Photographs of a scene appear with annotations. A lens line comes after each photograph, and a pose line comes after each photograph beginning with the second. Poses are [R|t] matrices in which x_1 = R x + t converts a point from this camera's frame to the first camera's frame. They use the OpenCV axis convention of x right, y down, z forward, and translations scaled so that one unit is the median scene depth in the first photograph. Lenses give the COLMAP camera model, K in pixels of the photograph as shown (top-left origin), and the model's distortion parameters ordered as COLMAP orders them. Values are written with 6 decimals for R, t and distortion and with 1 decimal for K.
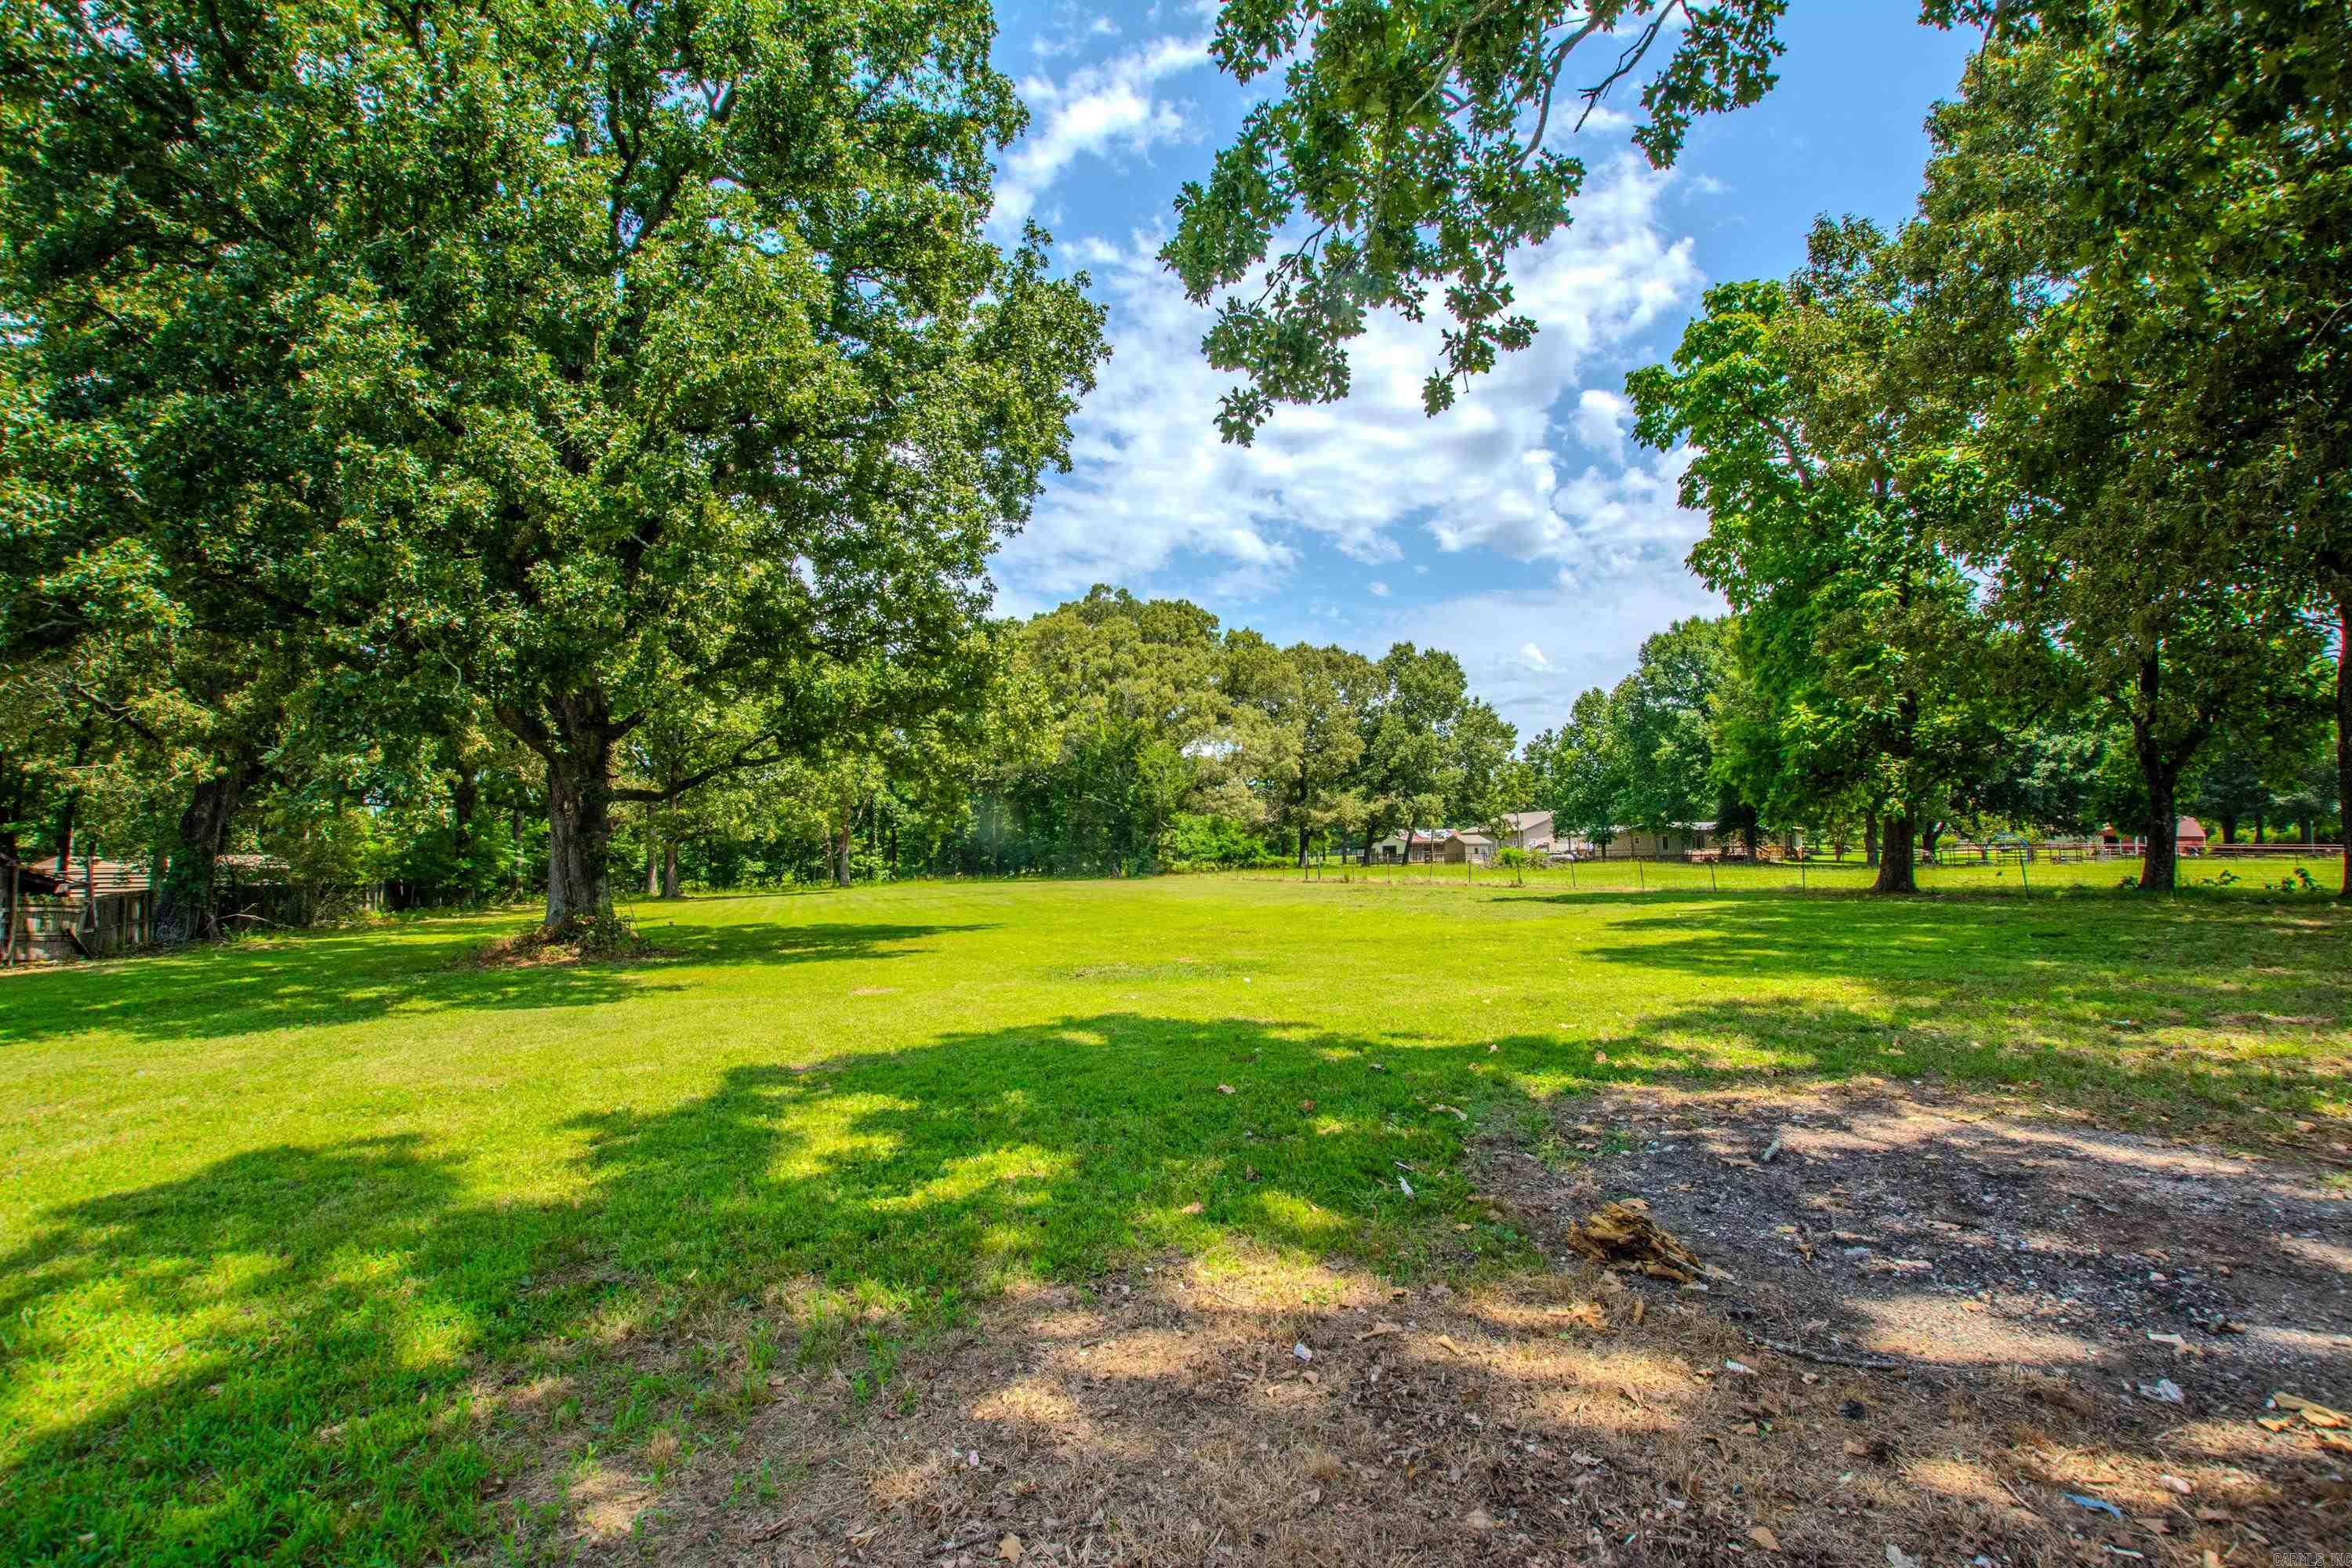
lens RADIAL K [[1072.3, 0, 1200.8], [0, 1072.3, 793.8], [0, 0, 1]] dist [-0.030350, 0.002281]
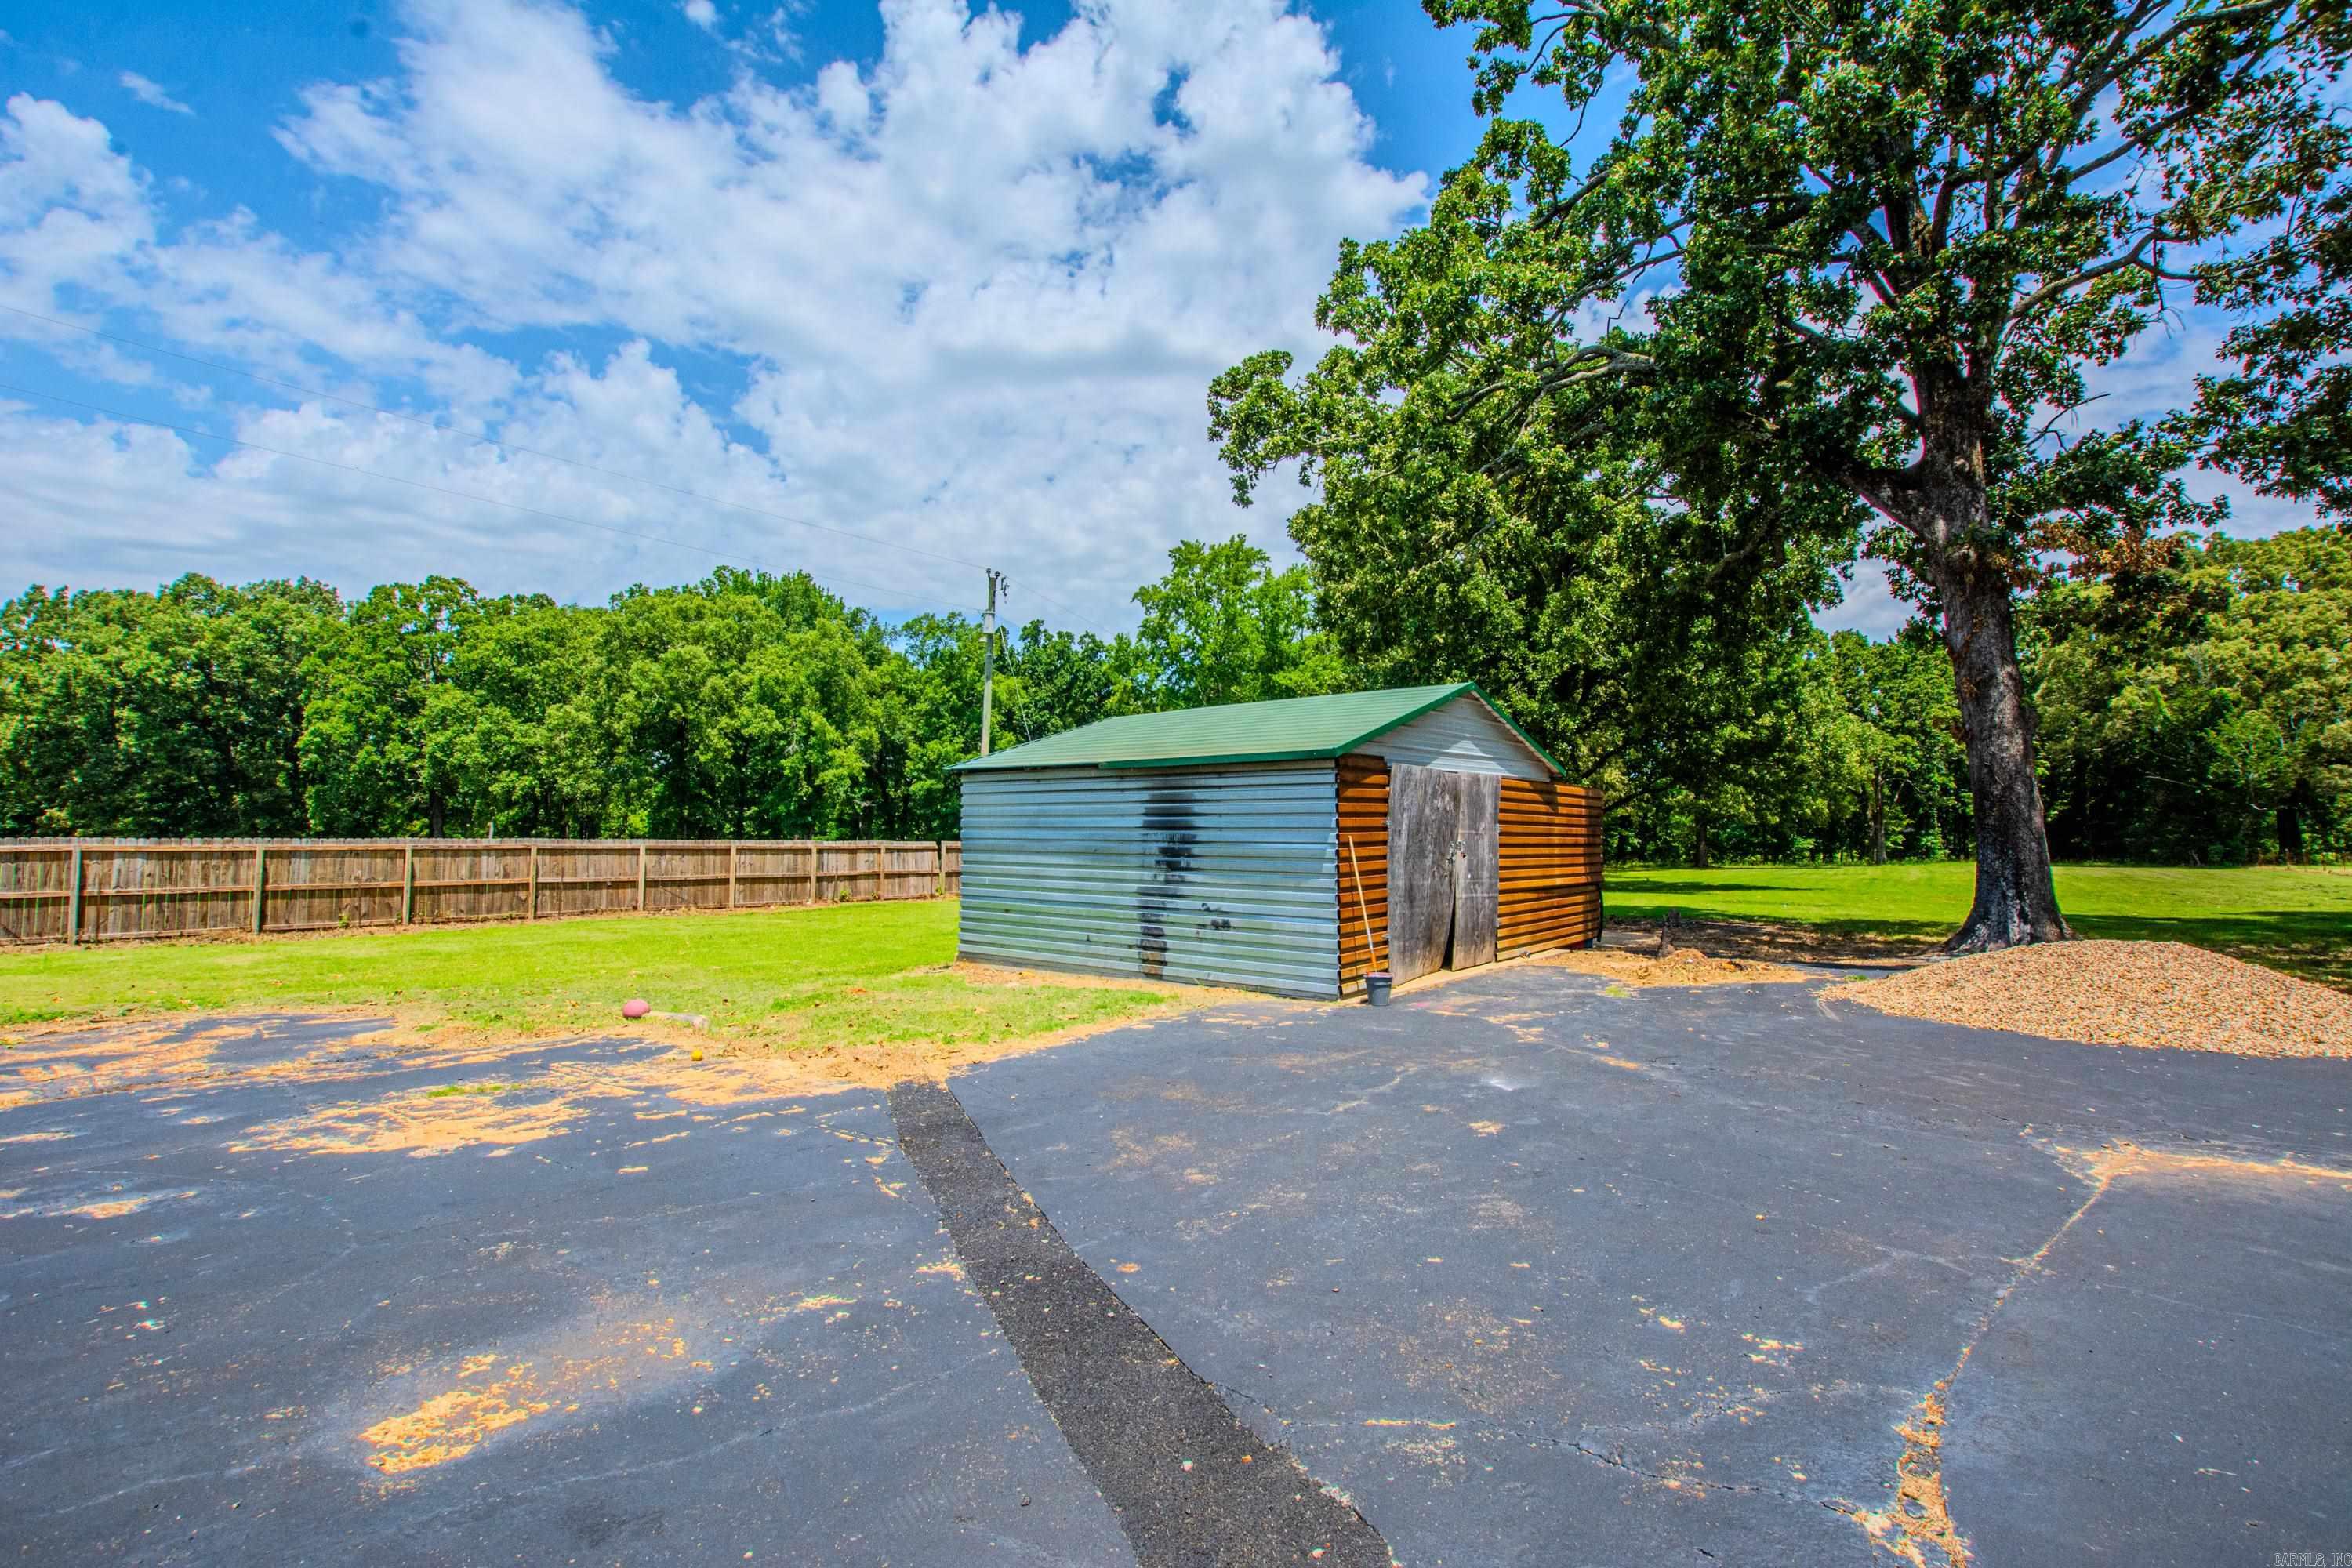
lens RADIAL K [[1072.3, 0, 1182.9], [0, 1072.3, 788.6], [0, 0, 1]] dist [-0.030350, 0.002281]
pose [[0.553458, -0.017110, -0.832701, 0.179358], [0.034000, 0.999420, 0.002063, -0.016792], [0.832183, -0.029453, 0.553719, -0.191843]]
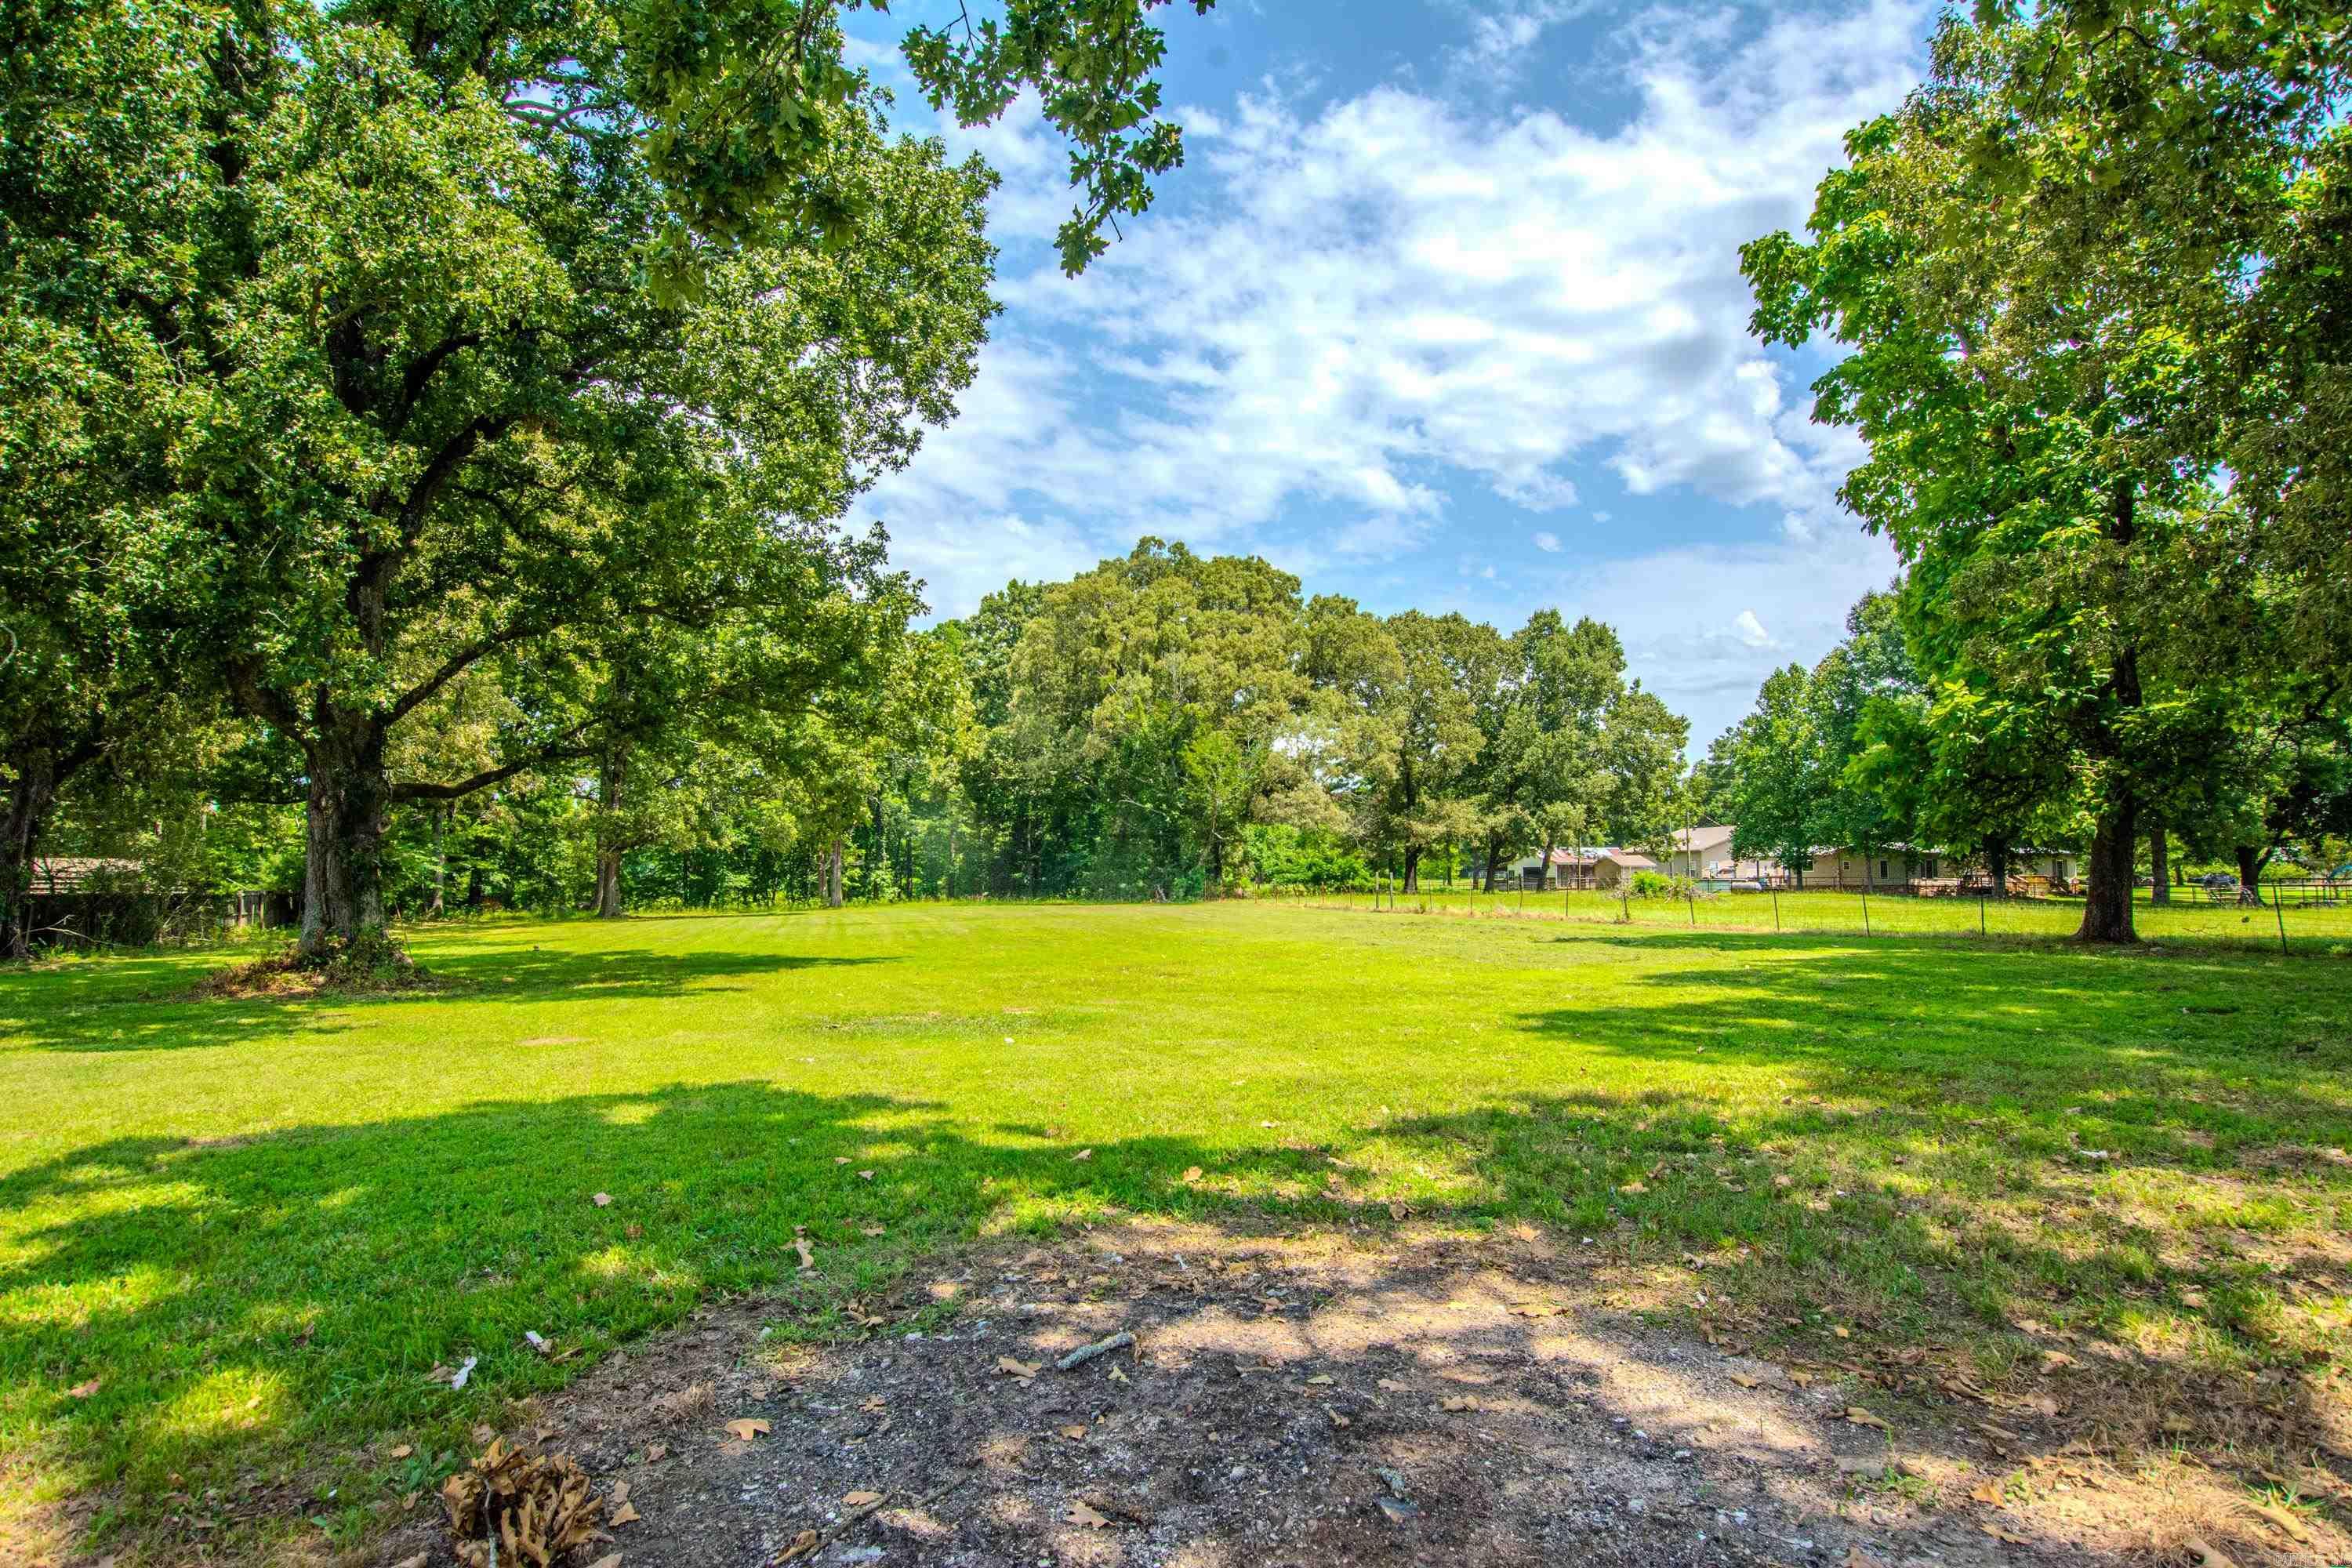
lens RADIAL K [[1328.2, 0, 1186.3], [0, 1328.2, 789.3], [0, 0, 1]] dist [-0.017401, 0.000419]
pose [[0.994991, 0.009822, -0.099482, 0.037594], [-0.010493, 0.999926, -0.006220, -0.000011], [0.099413, 0.007233, 0.995020, 0.011314]]
